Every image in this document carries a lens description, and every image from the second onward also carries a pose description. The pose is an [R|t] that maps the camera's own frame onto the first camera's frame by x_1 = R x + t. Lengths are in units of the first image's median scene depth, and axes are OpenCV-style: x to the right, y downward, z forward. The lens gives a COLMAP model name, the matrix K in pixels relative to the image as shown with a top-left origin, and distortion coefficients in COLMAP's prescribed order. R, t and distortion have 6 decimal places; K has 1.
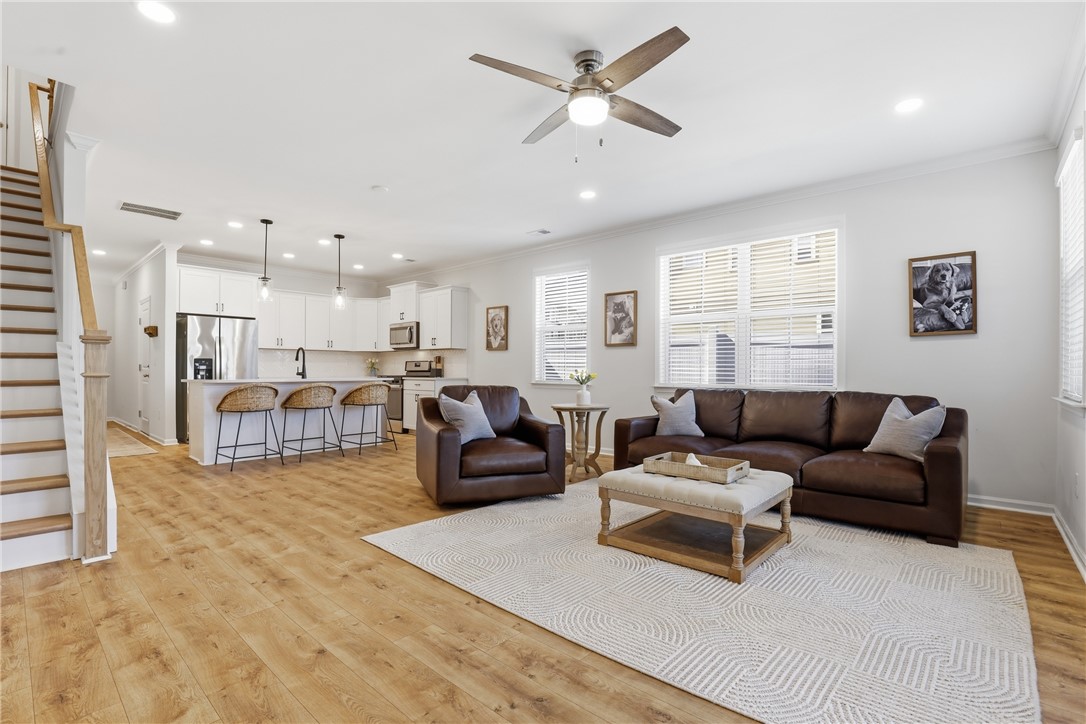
lens RADIAL K [[502.1, 0, 542.5], [0, 502.1, 370.1], [0, 0, 1]] dist [-0.027946, 0.000623]
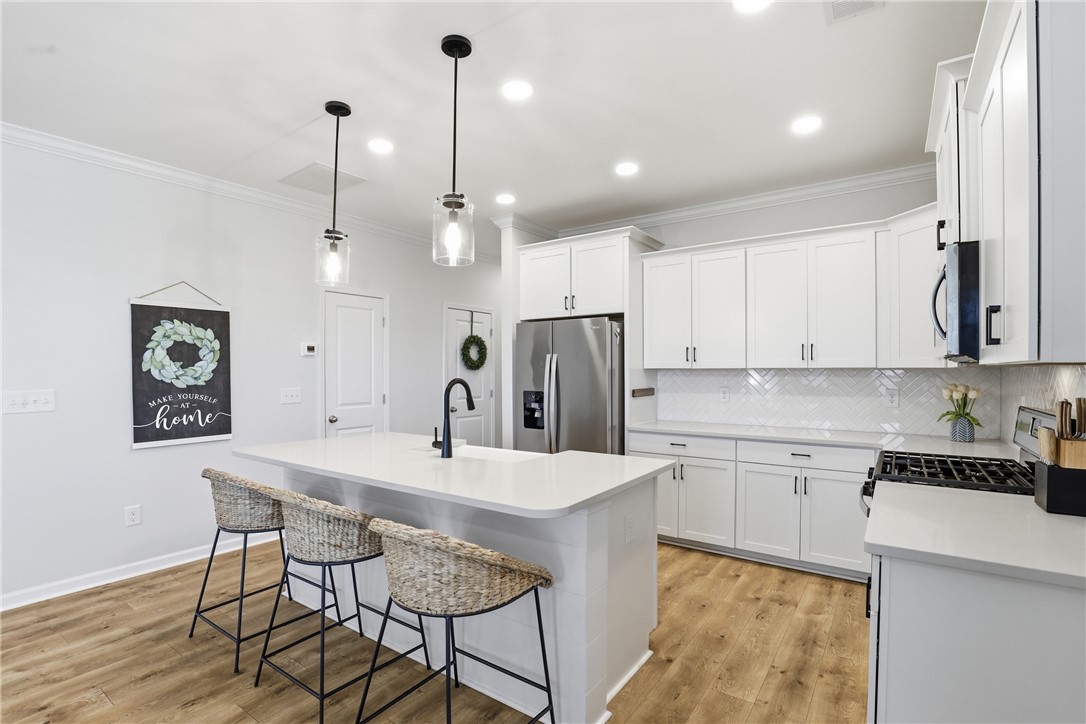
lens RADIAL K [[512.1, 0, 547.9], [0, 512.1, 369.9], [0, 0, 1]] dist [-0.003738, -0.000183]
pose [[0.130773, -0.006034, -0.991394, -0.059390], [0.004482, 0.999975, -0.005495, -0.049694], [0.991402, -0.003725, 0.130797, 1.008952]]
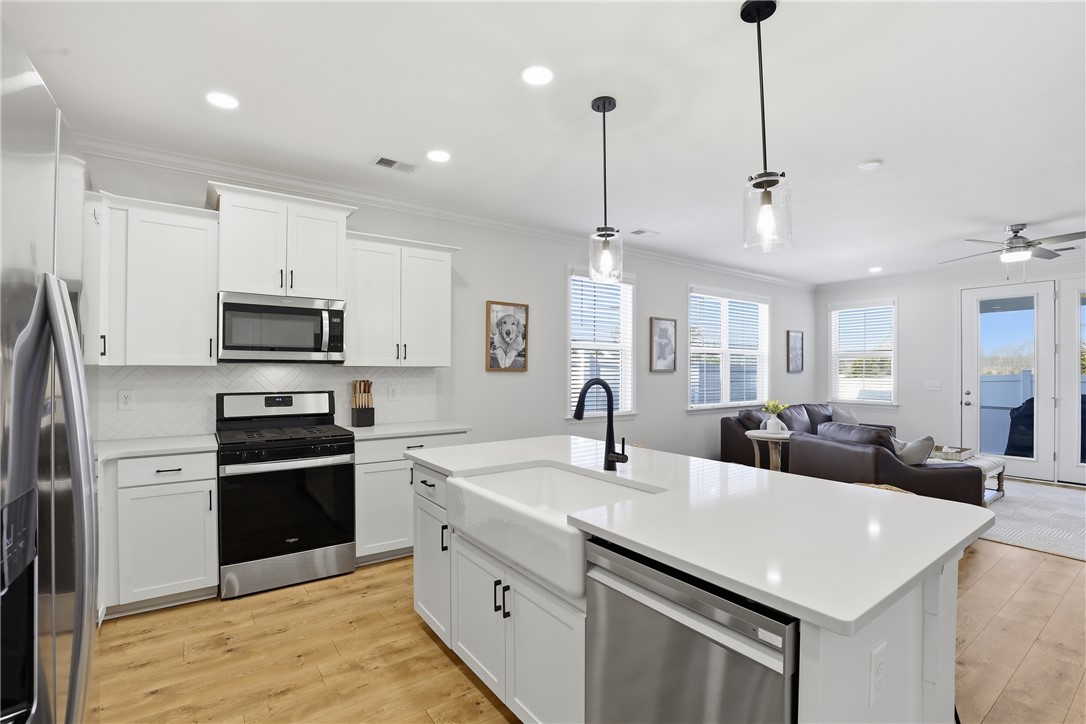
lens RADIAL K [[502.1, 0, 545.1], [0, 502.1, 367.2], [0, 0, 1]] dist [-0.027946, 0.000623]
pose [[0.204689, 0.001480, 0.978826, -0.810433], [-0.002890, 0.999995, -0.000907, -0.052063], [-0.978823, -0.002643, 0.204692, 0.957335]]
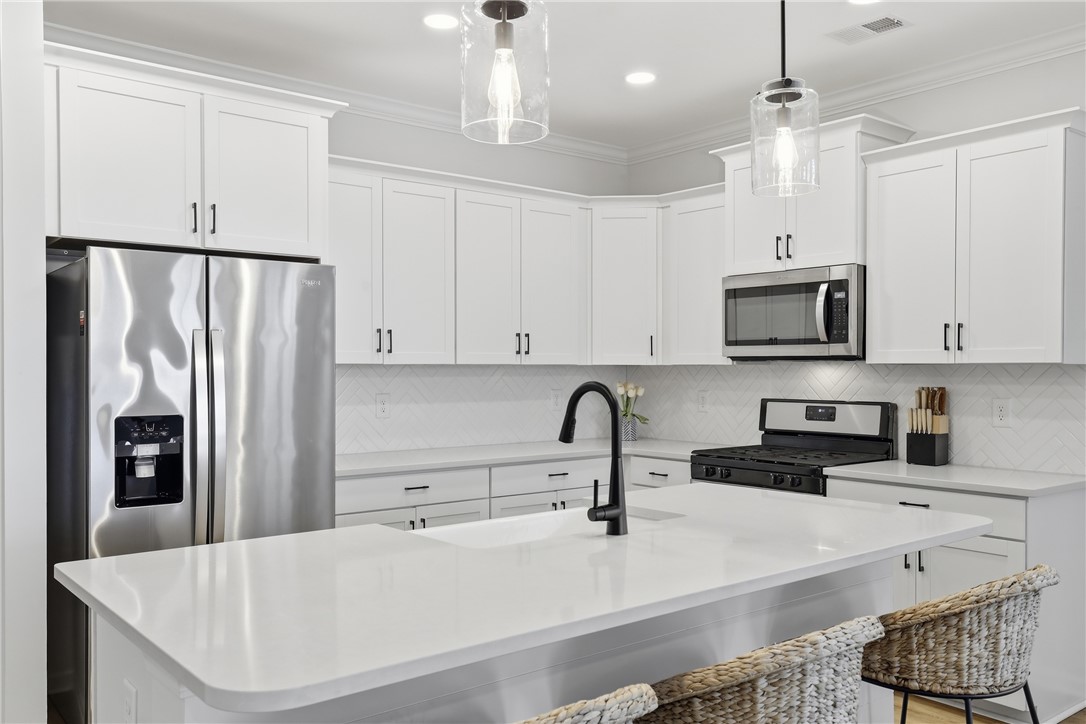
lens RADIAL K [[908.0, 0, 547.9], [0, 908.0, 364.0], [0, 0, 1]] dist [0.050161, -0.000236]
pose [[0.988025, -0.004052, -0.154243, -0.439385], [0.003664, 0.999989, -0.002803, -0.051932], [0.154253, 0.002204, 0.988029, 0.608171]]
